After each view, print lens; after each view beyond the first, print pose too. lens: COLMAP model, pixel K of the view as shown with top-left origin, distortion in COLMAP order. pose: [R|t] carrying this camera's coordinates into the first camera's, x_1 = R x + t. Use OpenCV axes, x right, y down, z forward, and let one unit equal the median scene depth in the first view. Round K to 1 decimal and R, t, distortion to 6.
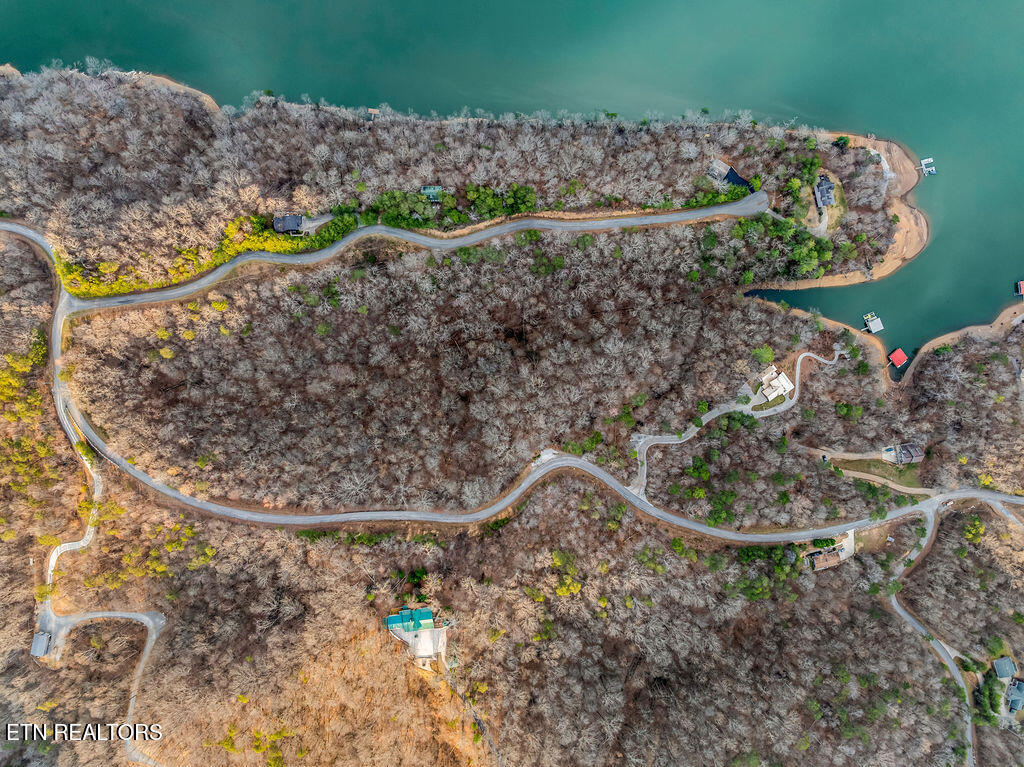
lens RADIAL K [[732.5, 0, 509.9], [0, 732.5, 384.7], [0, 0, 1]] dist [-0.043781, 0.010434]
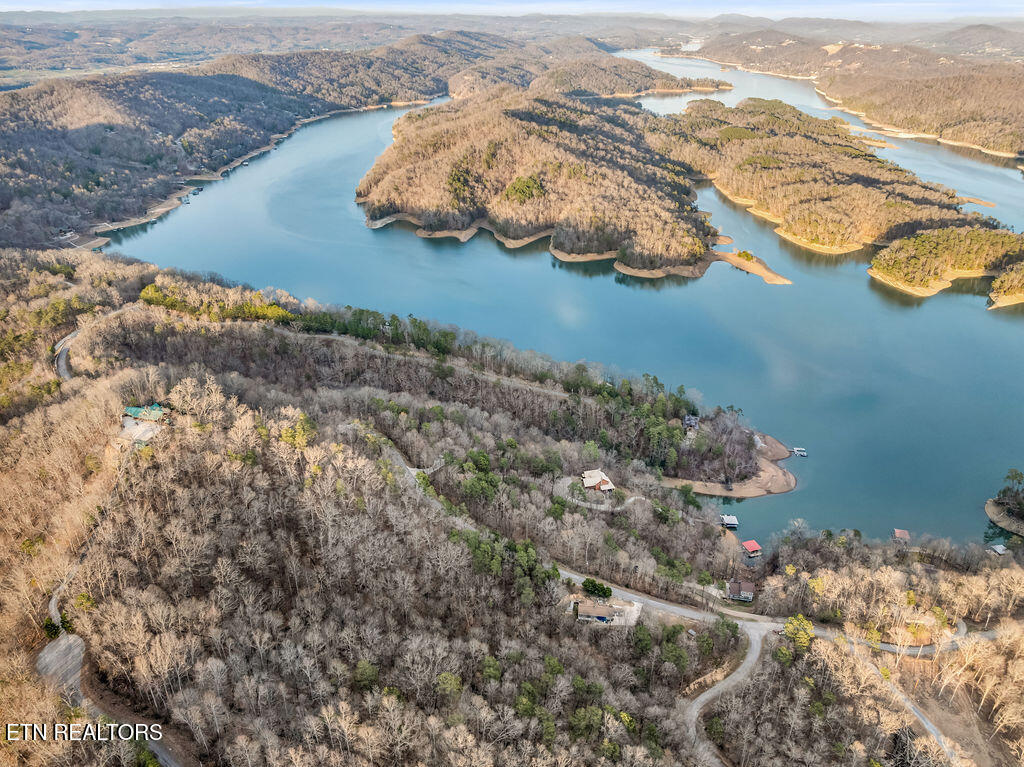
lens RADIAL K [[732.5, 0, 508.8], [0, 732.5, 388.1], [0, 0, 1]] dist [-0.043781, 0.010434]
pose [[0.925665, 0.183220, -0.331019, 0.545000], [-0.378094, 0.416247, -0.826912, 0.791581], [-0.013721, 0.890600, 0.454580, 0.430606]]
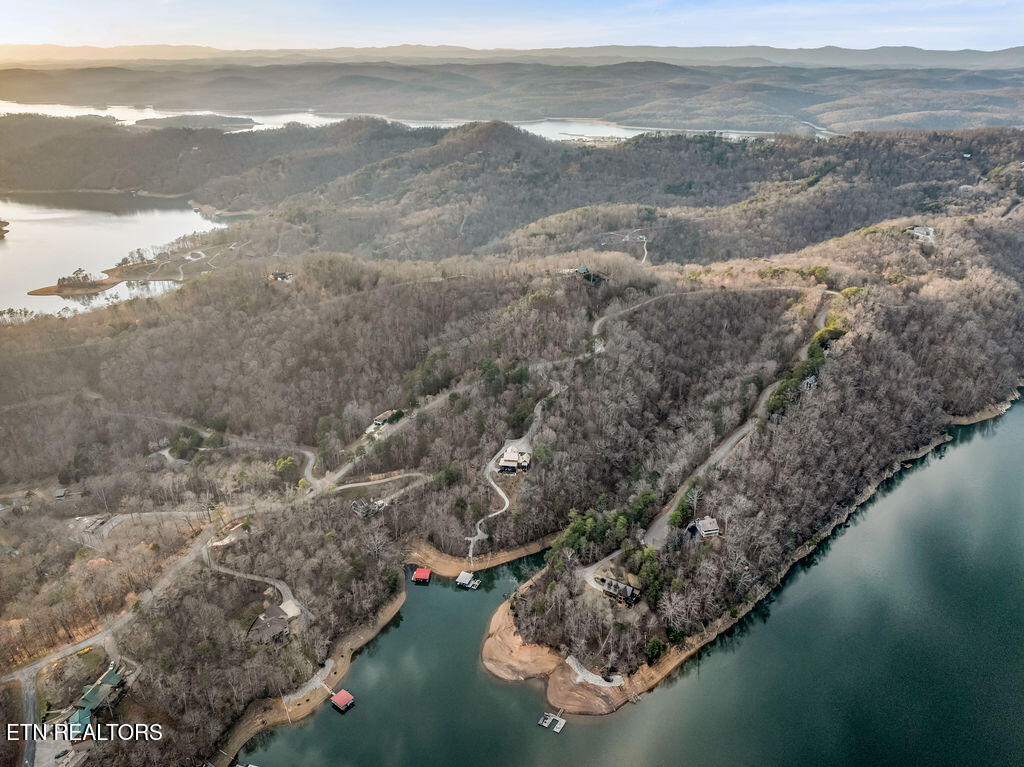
lens RADIAL K [[732.5, 0, 514.5], [0, 732.5, 380.1], [0, 0, 1]] dist [-0.043781, 0.010434]
pose [[-0.711647, 0.288970, -0.640355, 1.021596], [-0.702450, -0.307042, 0.642098, -0.667592], [-0.011069, 0.906765, 0.421492, 0.408488]]
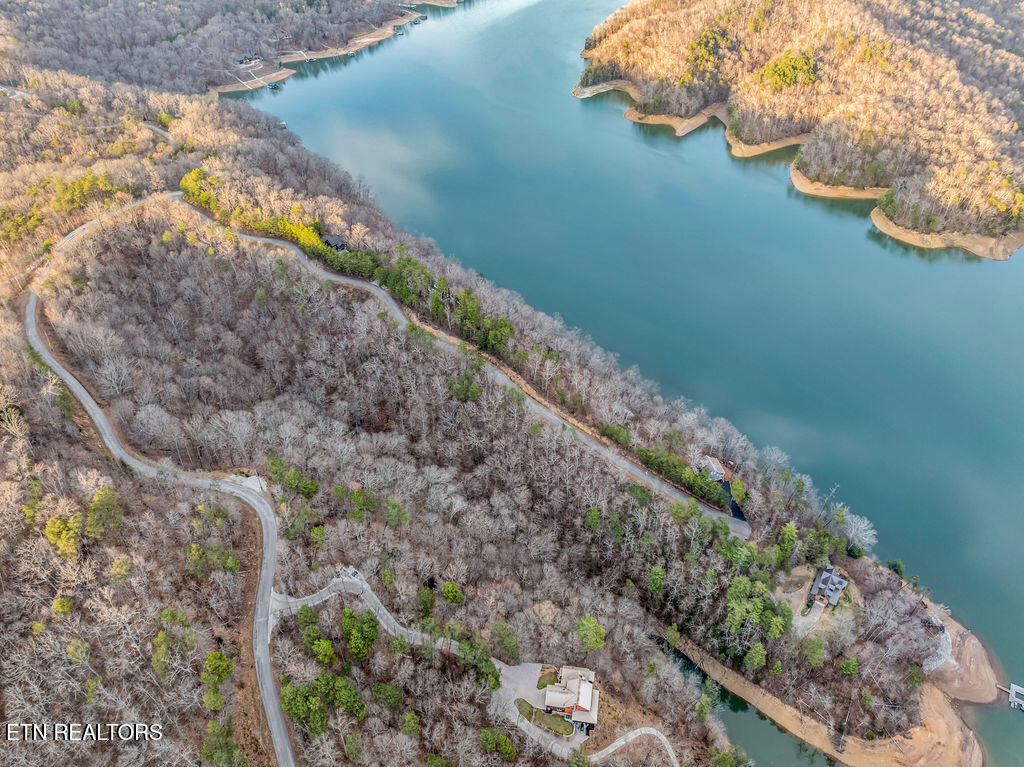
lens RADIAL K [[732.5, 0, 509.0], [0, 732.5, 379.1], [0, 0, 1]] dist [-0.043781, 0.010434]
pose [[0.687794, 0.463922, -0.558315, 0.520769], [-0.725787, 0.425529, -0.540517, 0.235423], [-0.013179, 0.776982, 0.629384, 0.436287]]
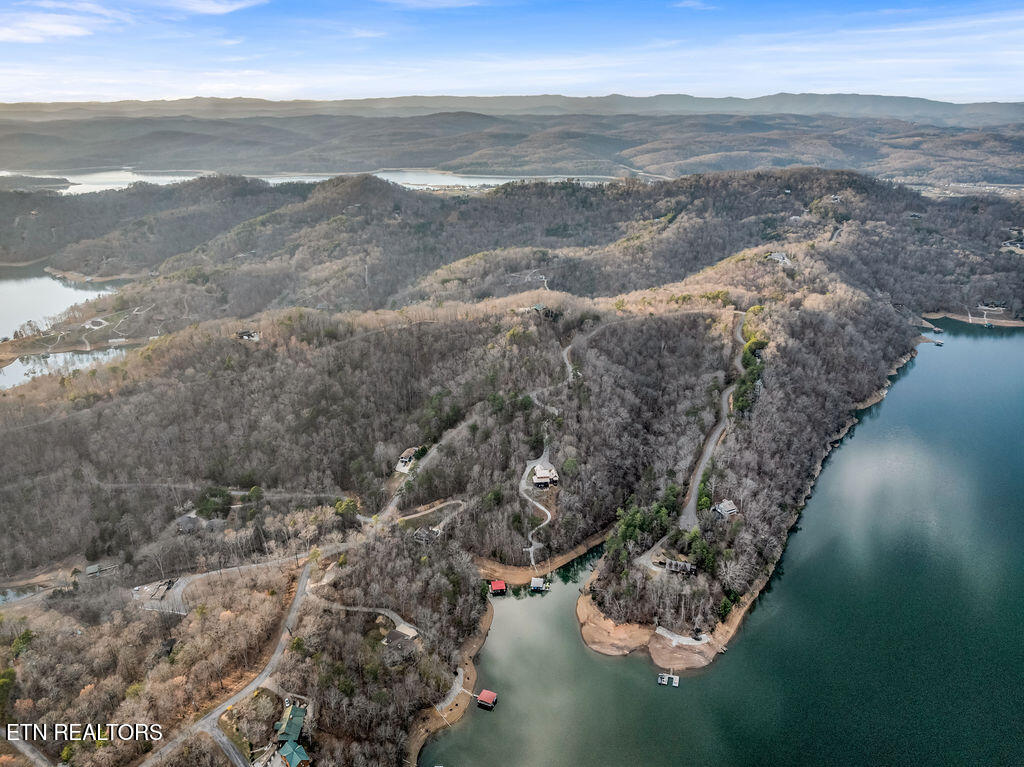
lens RADIAL K [[732.5, 0, 516.7], [0, 732.5, 383.6], [0, 0, 1]] dist [-0.043781, 0.010434]
pose [[-0.509775, 0.311054, -0.802106, 1.313430], [-0.860228, -0.196967, 0.470331, -0.506689], [-0.011690, 0.929758, 0.367987, 0.383036]]
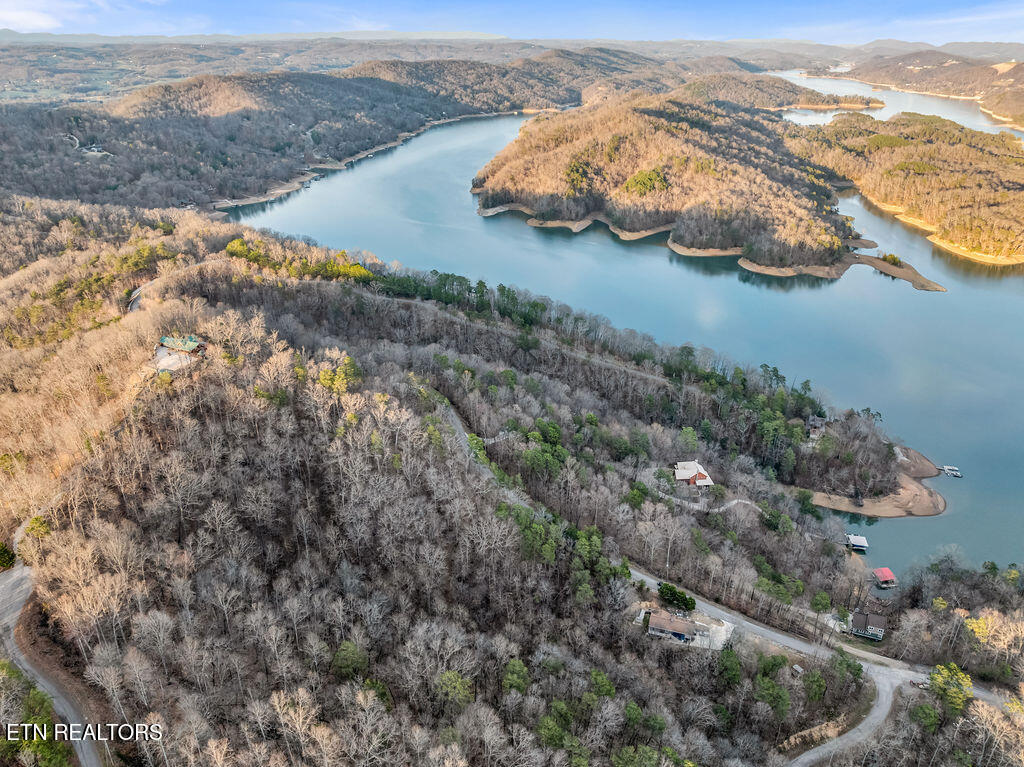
lens RADIAL K [[732.5, 0, 508.5], [0, 732.5, 385.1], [0, 0, 1]] dist [-0.043781, 0.010434]
pose [[0.844802, 0.240723, -0.477872, 0.543520], [-0.534853, 0.353979, -0.767223, 0.683839], [-0.015532, 0.903743, 0.427793, 0.551429]]
